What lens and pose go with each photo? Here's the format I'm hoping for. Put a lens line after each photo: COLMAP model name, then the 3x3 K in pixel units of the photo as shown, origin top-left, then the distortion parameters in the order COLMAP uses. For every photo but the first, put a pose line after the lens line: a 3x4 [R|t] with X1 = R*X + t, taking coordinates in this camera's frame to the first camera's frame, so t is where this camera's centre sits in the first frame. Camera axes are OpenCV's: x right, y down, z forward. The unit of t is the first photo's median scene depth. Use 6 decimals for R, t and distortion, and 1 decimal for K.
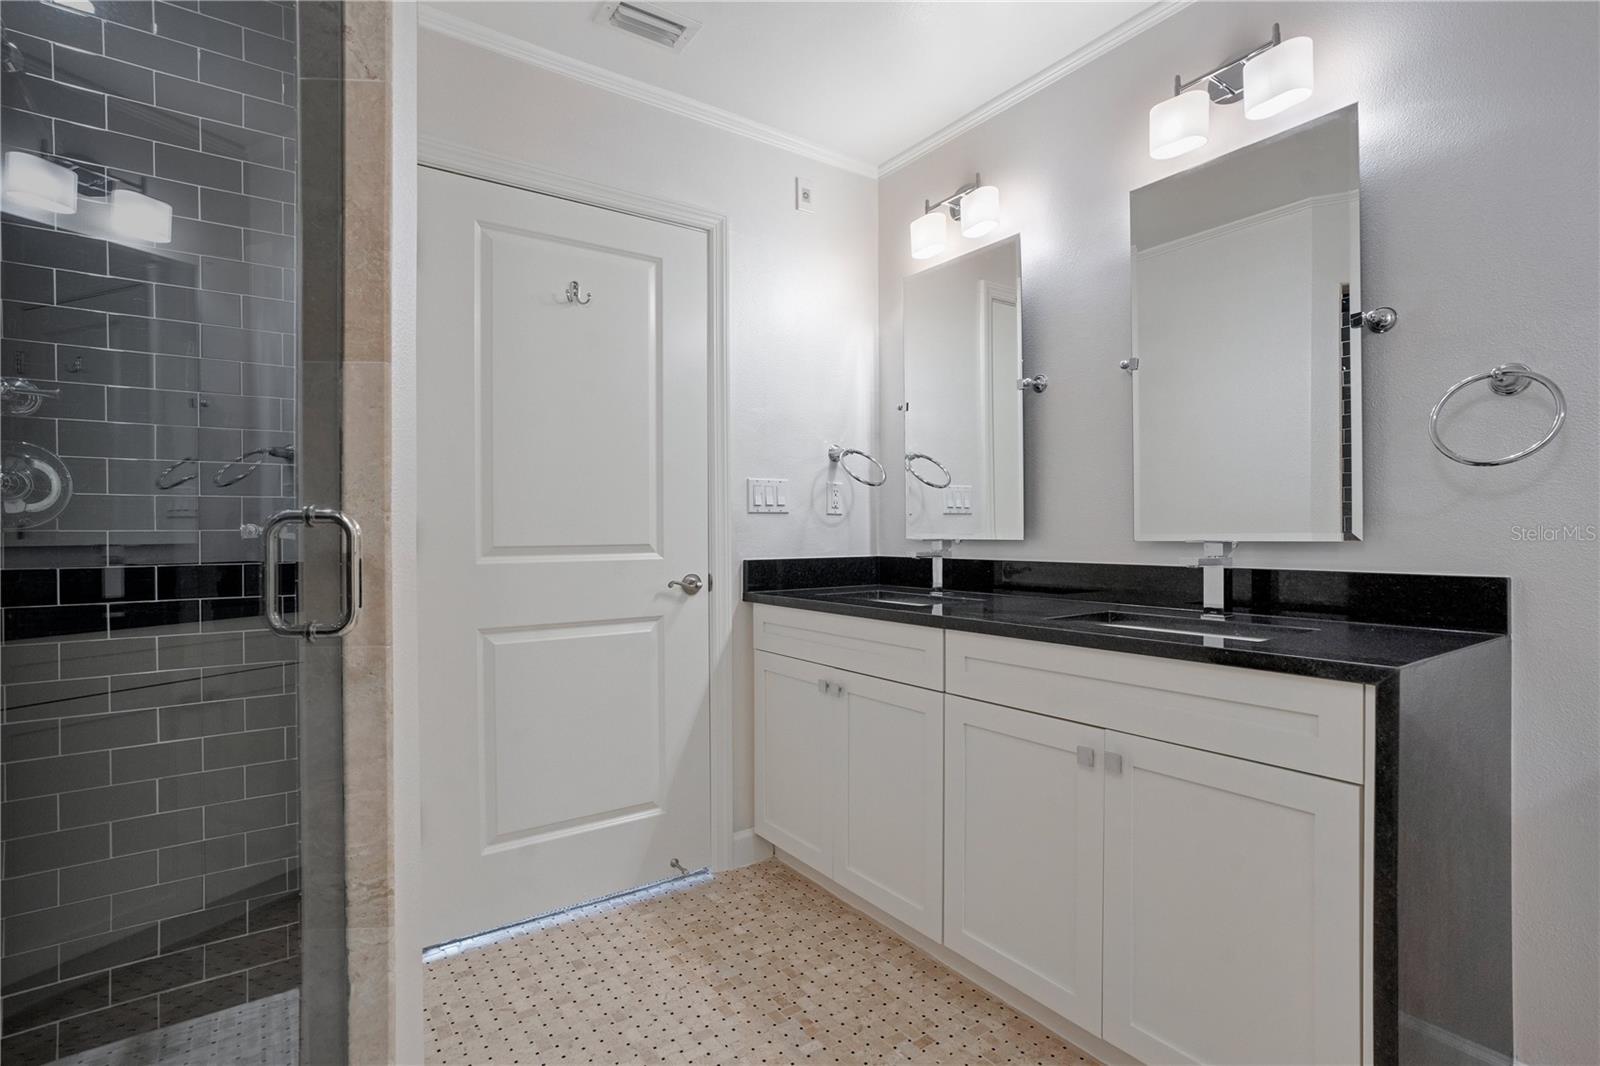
lens RADIAL K [[760.2, 0, 782.6], [0, 760.2, 551.9], [0, 0, 1]] dist [-0.014537, 0.000552]
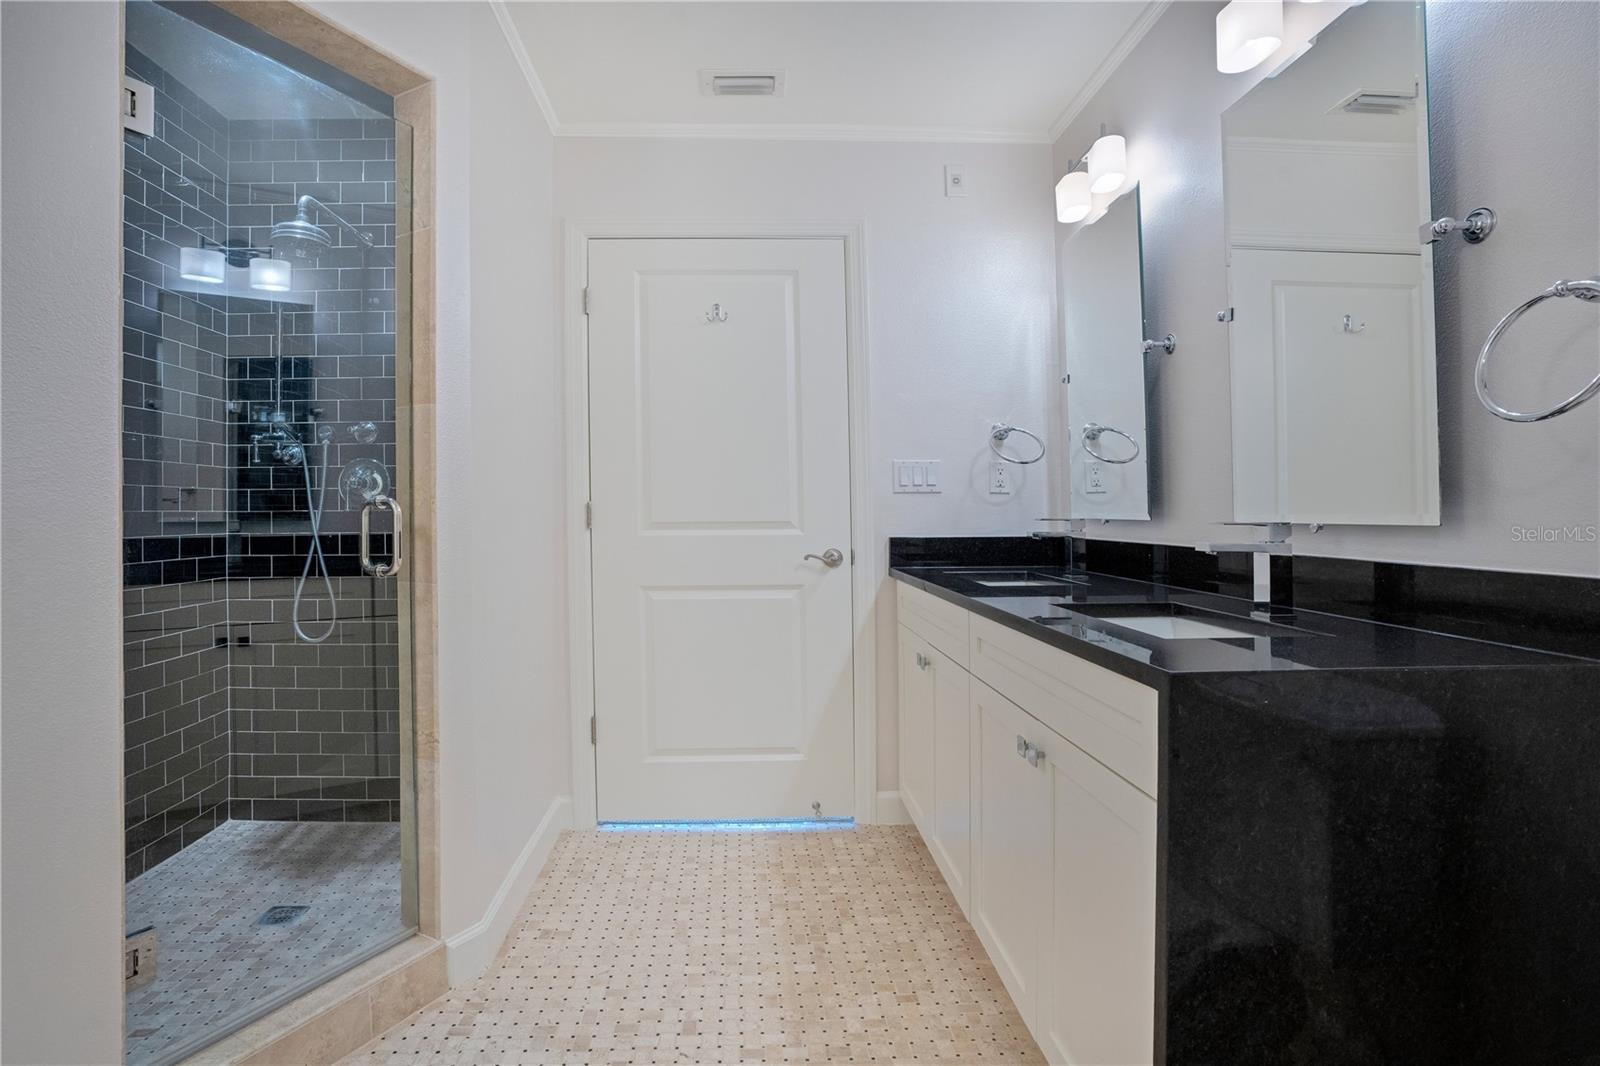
lens RADIAL K [[763.5, 0, 783.8], [0, 763.5, 531.8], [0, 0, 1]] dist [-0.051374, 0.022897]
pose [[0.856891, 0.016468, -0.515234, 0.404288], [-0.014781, 0.999864, 0.007377, -0.002814], [0.515286, 0.001295, 0.857018, 0.013253]]
